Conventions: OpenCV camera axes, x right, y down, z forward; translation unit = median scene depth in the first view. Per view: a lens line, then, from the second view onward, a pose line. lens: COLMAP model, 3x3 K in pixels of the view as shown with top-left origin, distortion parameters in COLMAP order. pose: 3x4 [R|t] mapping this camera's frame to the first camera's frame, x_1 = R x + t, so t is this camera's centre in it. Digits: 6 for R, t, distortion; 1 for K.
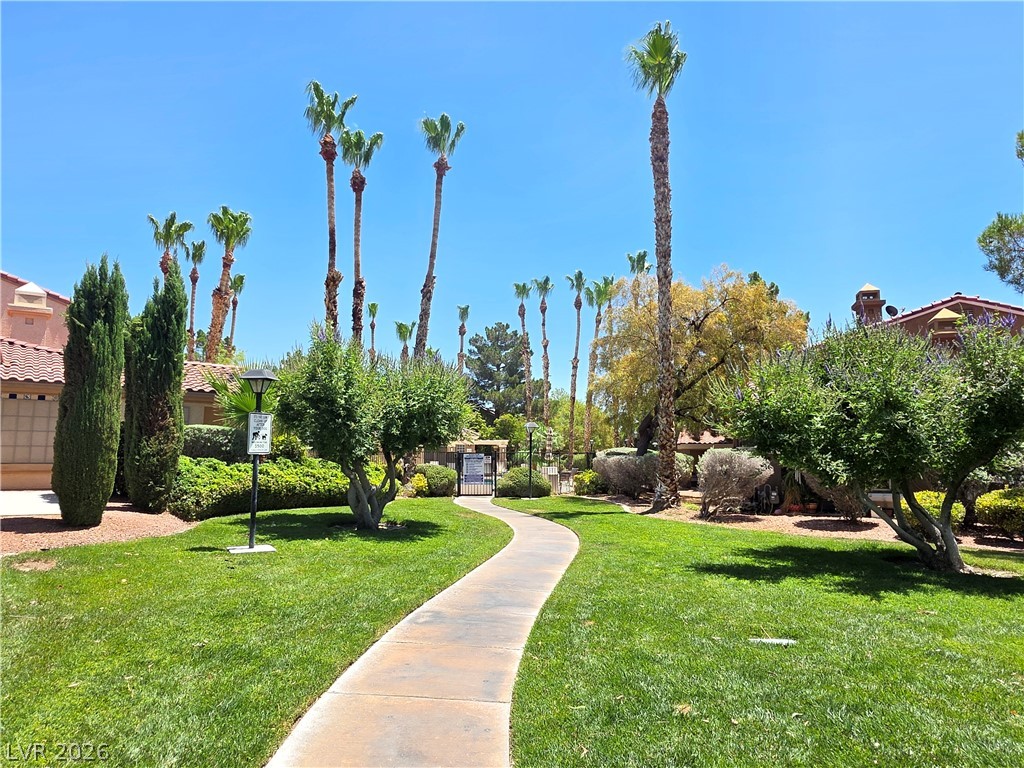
lens RADIAL K [[632.2, 0, 512.0], [0, 632.2, 384.0], [0, 0, 1]] dist [-0.038064, 0.004212]
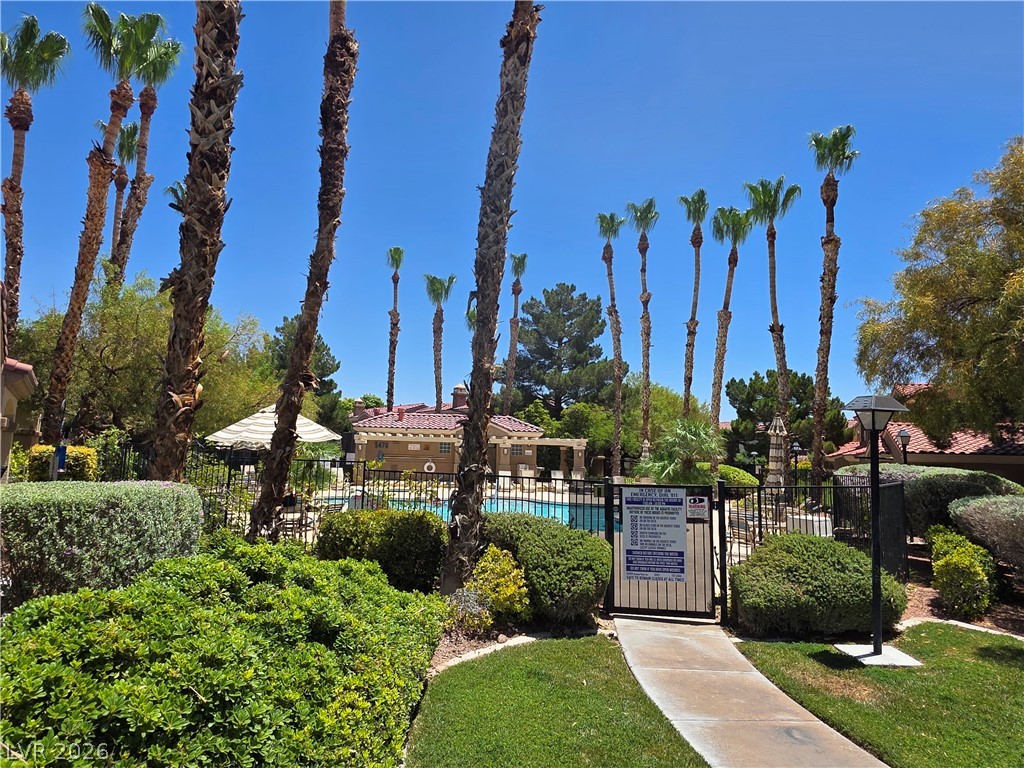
lens RADIAL K [[632.2, 0, 512.0], [0, 632.2, 384.0], [0, 0, 1]] dist [-0.038064, 0.004212]
pose [[0.998866, 0.016764, -0.044554, -0.059084], [-0.016444, 0.999836, 0.007547, 0.025346], [0.044673, -0.006805, 0.998978, 0.315488]]
